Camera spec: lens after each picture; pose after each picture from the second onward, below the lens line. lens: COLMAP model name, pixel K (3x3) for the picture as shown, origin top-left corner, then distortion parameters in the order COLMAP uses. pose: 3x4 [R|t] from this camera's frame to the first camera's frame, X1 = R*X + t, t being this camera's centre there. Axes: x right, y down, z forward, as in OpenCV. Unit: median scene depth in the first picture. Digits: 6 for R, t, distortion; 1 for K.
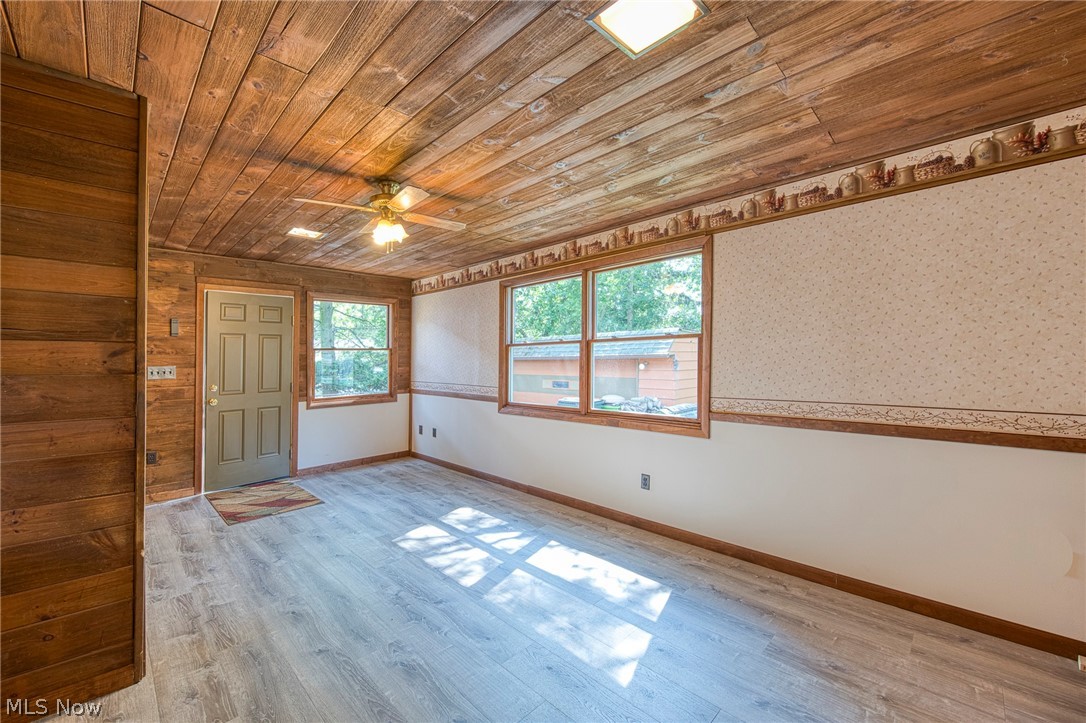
lens RADIAL K [[430.1, 0, 519.1], [0, 430.1, 376.5], [0, 0, 1]] dist [0.009344, -0.000641]
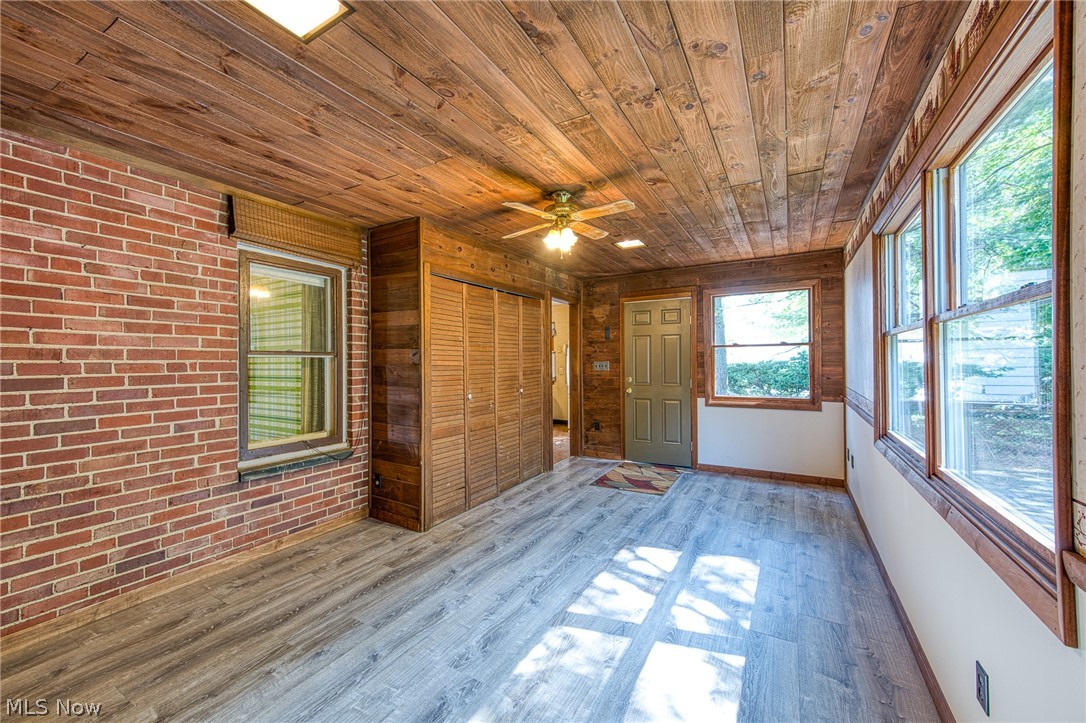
lens RADIAL K [[430.1, 0, 545.7], [0, 430.1, 363.2], [0, 0, 1]] dist [0.009344, -0.000641]
pose [[0.281872, 0.017873, -0.959286, 0.513334], [-0.038163, 0.999244, 0.007403, -0.023909], [0.958693, 0.034523, 0.282341, 0.488214]]
